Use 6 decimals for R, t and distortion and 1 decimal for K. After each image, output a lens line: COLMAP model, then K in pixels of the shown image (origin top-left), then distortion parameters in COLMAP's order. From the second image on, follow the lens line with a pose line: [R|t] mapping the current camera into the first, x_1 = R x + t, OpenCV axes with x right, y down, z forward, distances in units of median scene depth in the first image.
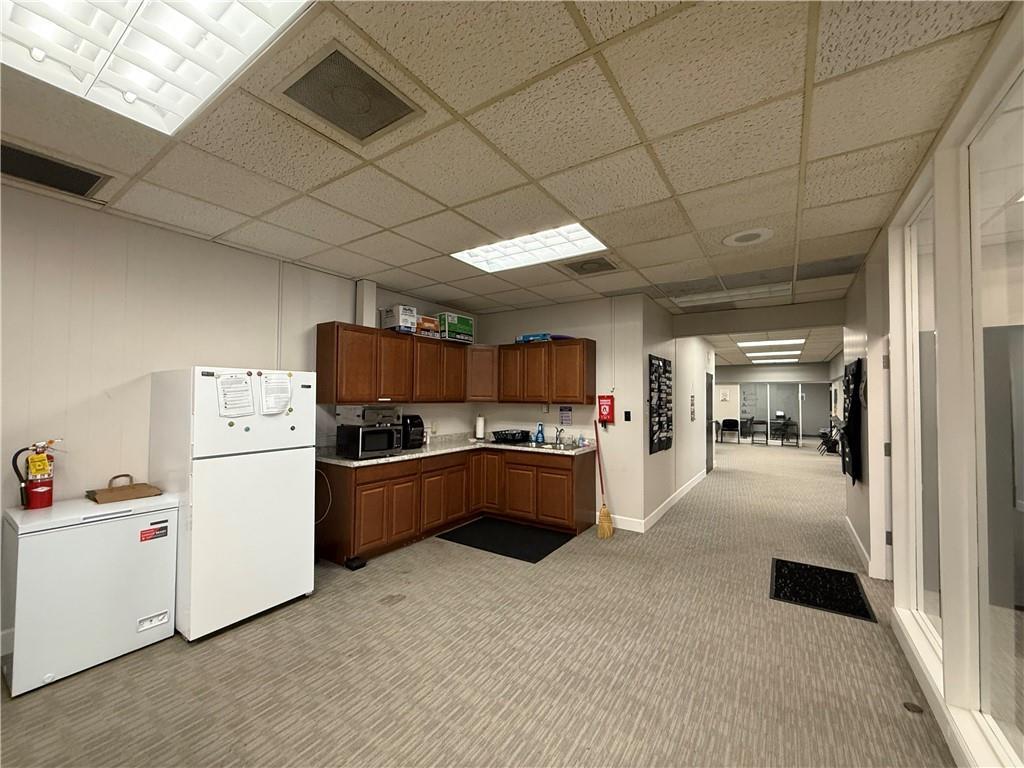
lens RADIAL K [[405.5, 0, 514.0], [0, 405.5, 390.2], [0, 0, 1]] dist [0.002323, -0.000574]
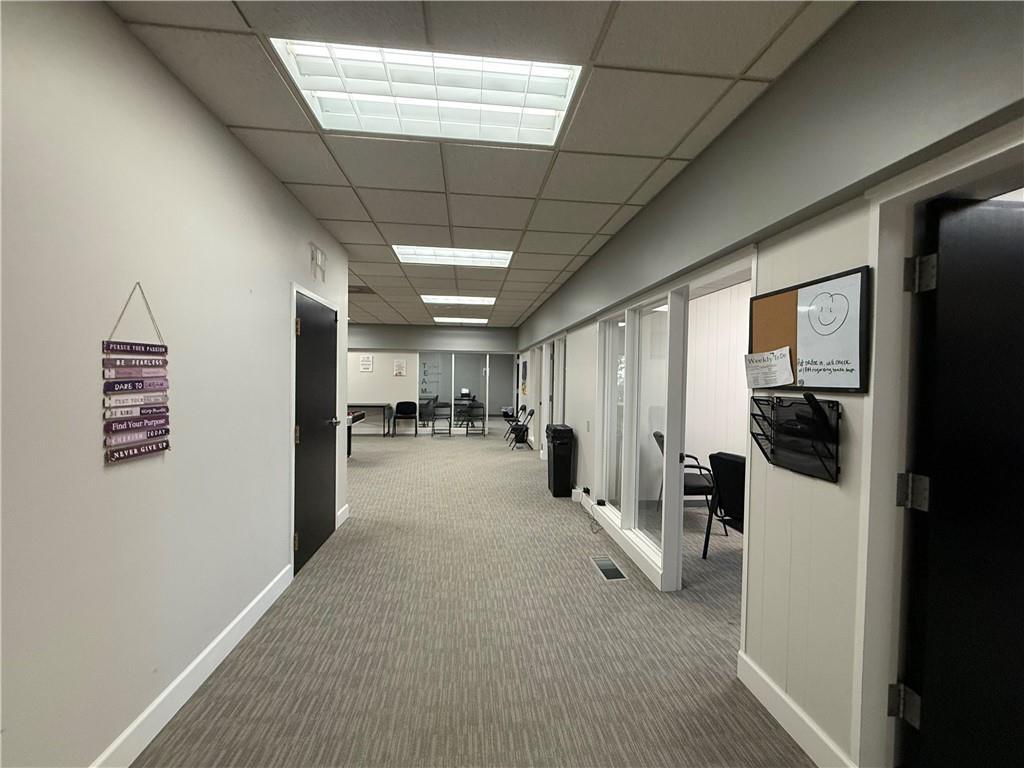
lens RADIAL K [[405.5, 0, 510.6], [0, 405.5, 382.5], [0, 0, 1]] dist [0.002323, -0.000574]
pose [[0.768930, -0.002484, 0.639328, 0.574029], [-0.023379, 0.999214, 0.032001, 0.030026], [-0.638906, -0.039553, 0.768268, 0.889231]]
